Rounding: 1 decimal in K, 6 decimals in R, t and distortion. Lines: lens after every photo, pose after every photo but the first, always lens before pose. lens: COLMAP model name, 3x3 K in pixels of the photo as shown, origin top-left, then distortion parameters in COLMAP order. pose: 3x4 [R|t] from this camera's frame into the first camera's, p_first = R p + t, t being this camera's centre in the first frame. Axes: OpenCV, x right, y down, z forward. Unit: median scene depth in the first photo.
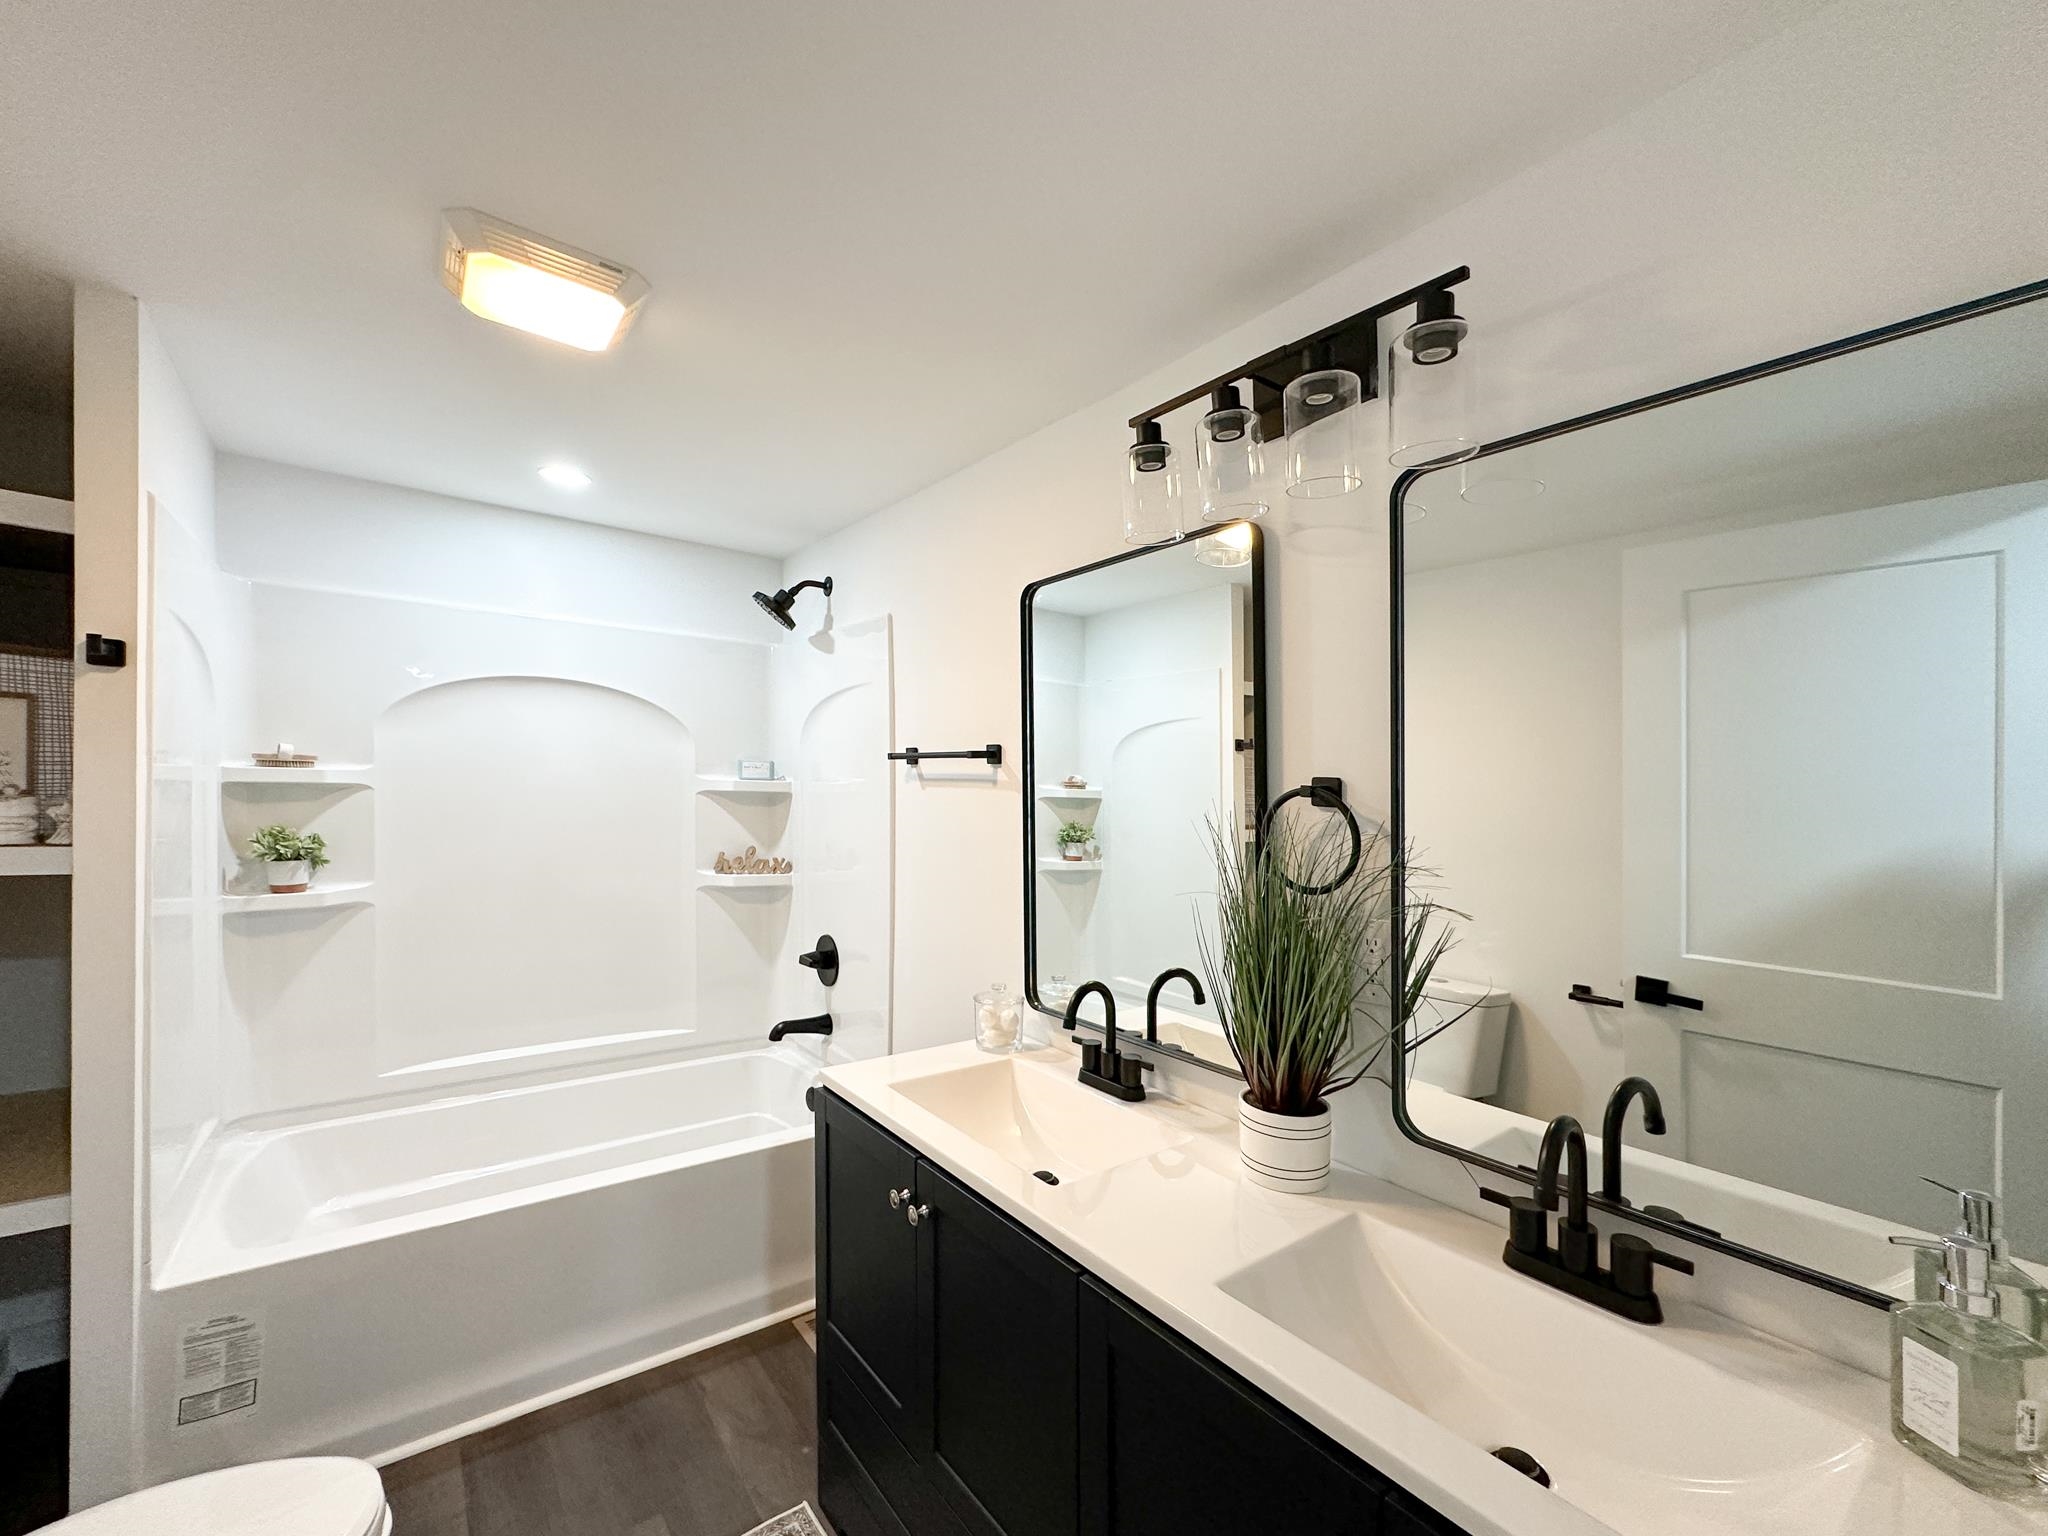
lens RADIAL K [[835.5, 0, 1047.5], [0, 835.5, 763.6], [0, 0, 1]] dist [-0.000383, 0.000427]
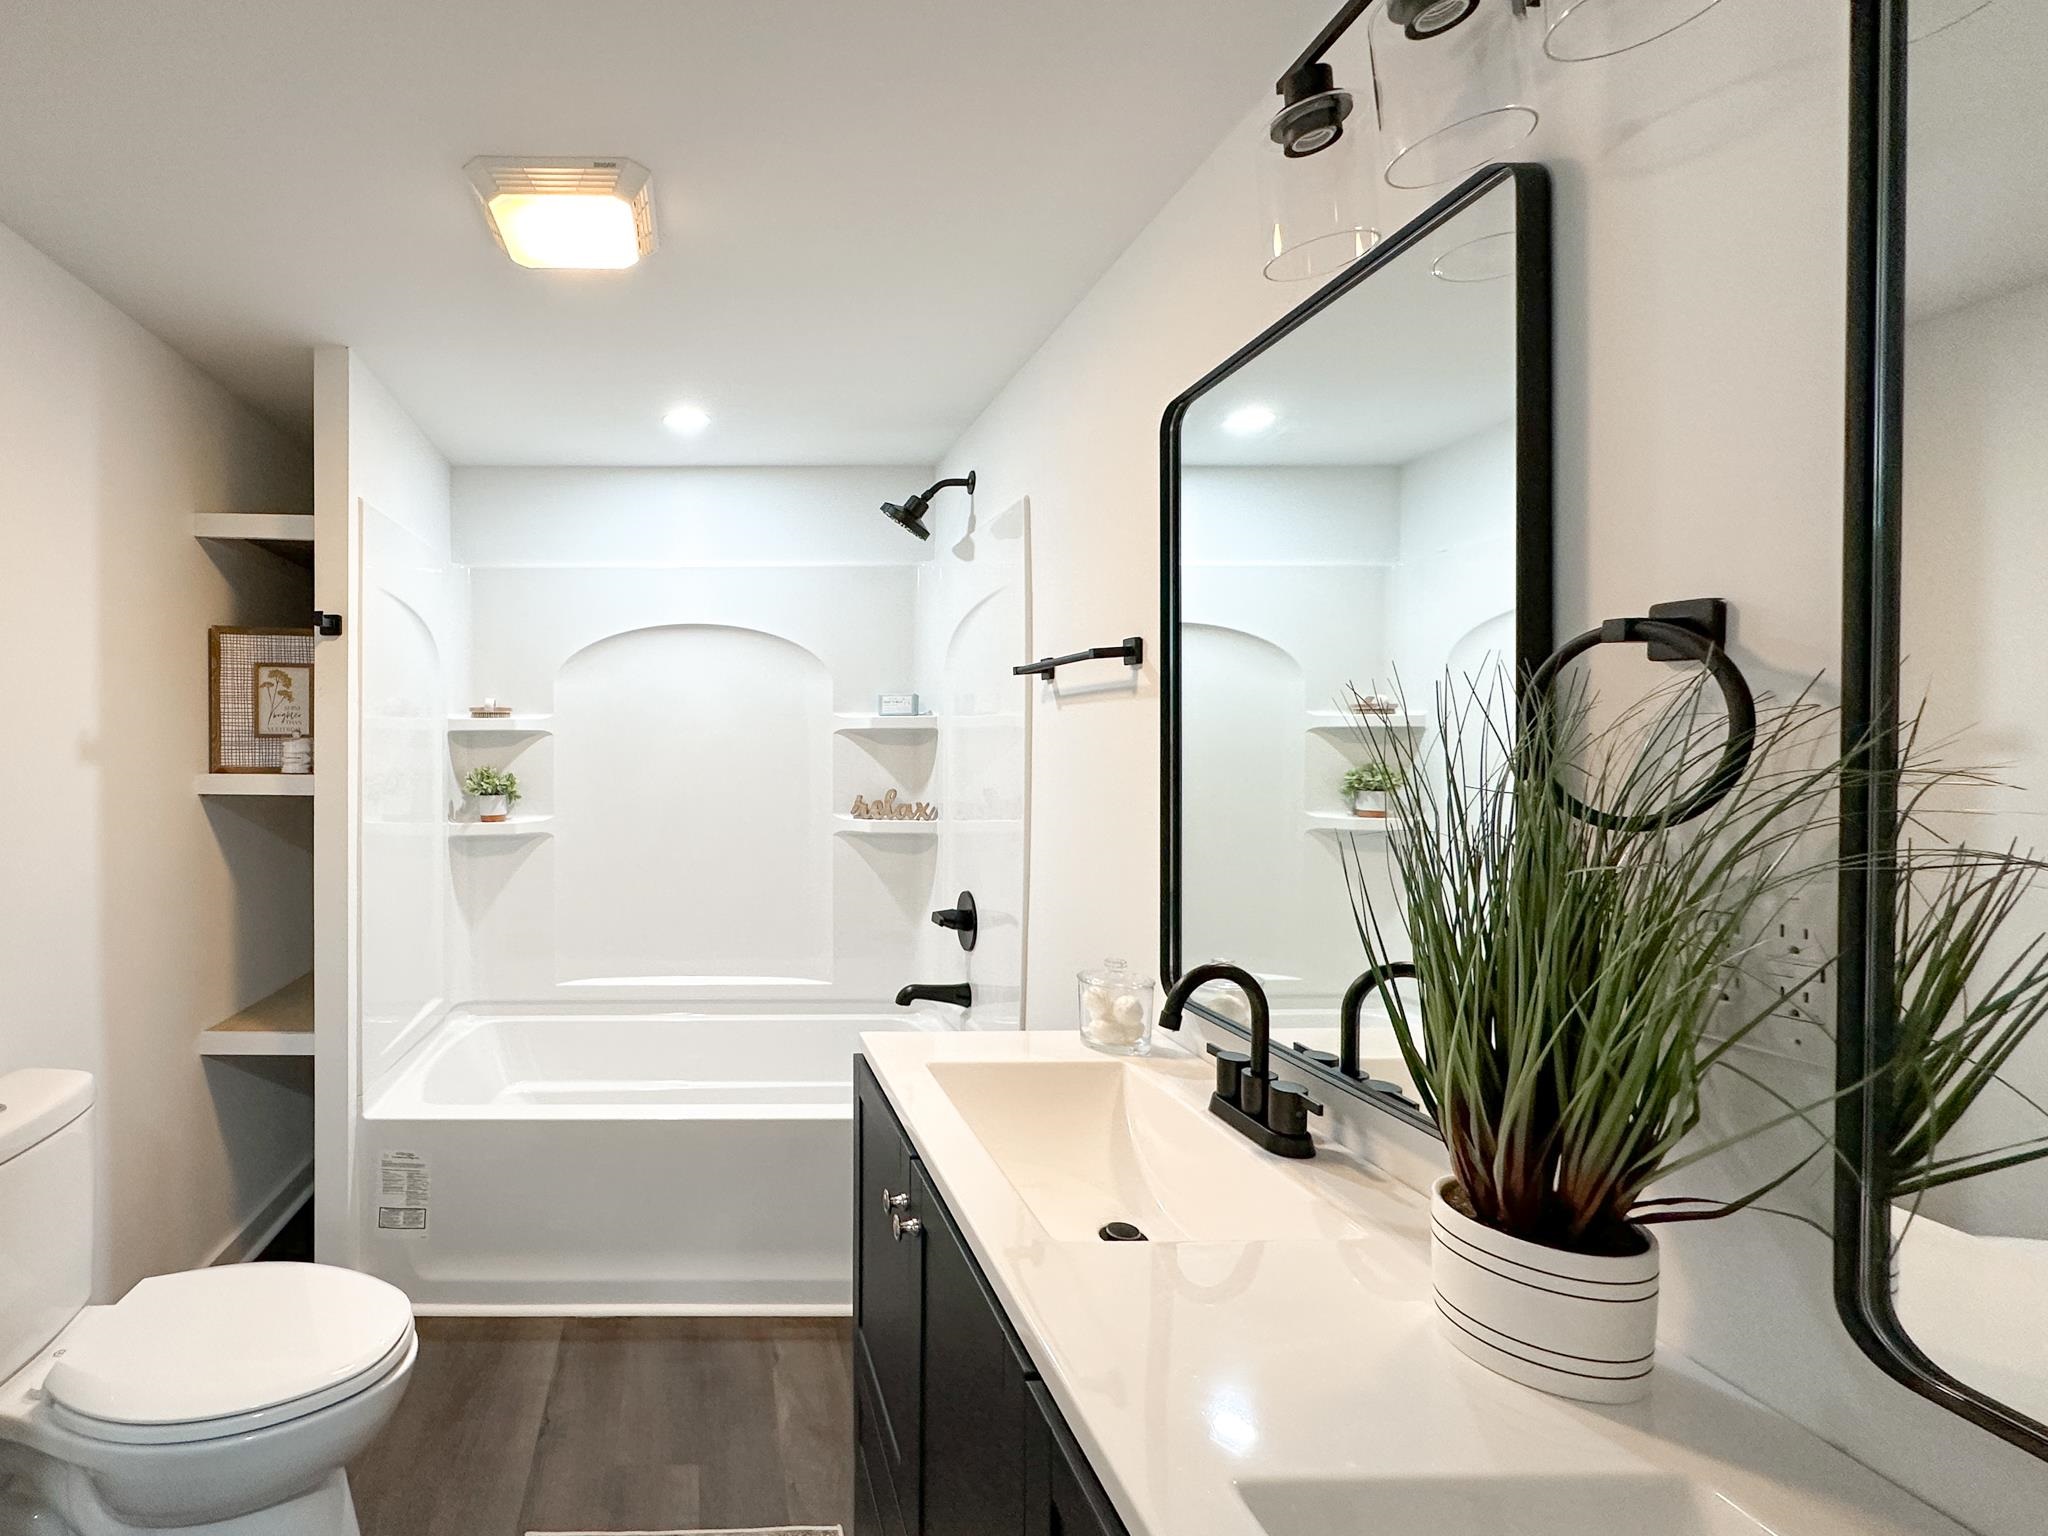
lens RADIAL K [[878.5, 0, 1023.3], [0, 878.5, 811.2], [0, 0, 1]] dist [-0.003113, -0.000168]
pose [[0.795186, -0.026665, -0.605778, 0.350532], [0.051060, 0.998429, 0.023076, 0.115496], [0.604211, -0.049281, 0.795299, 0.358147]]
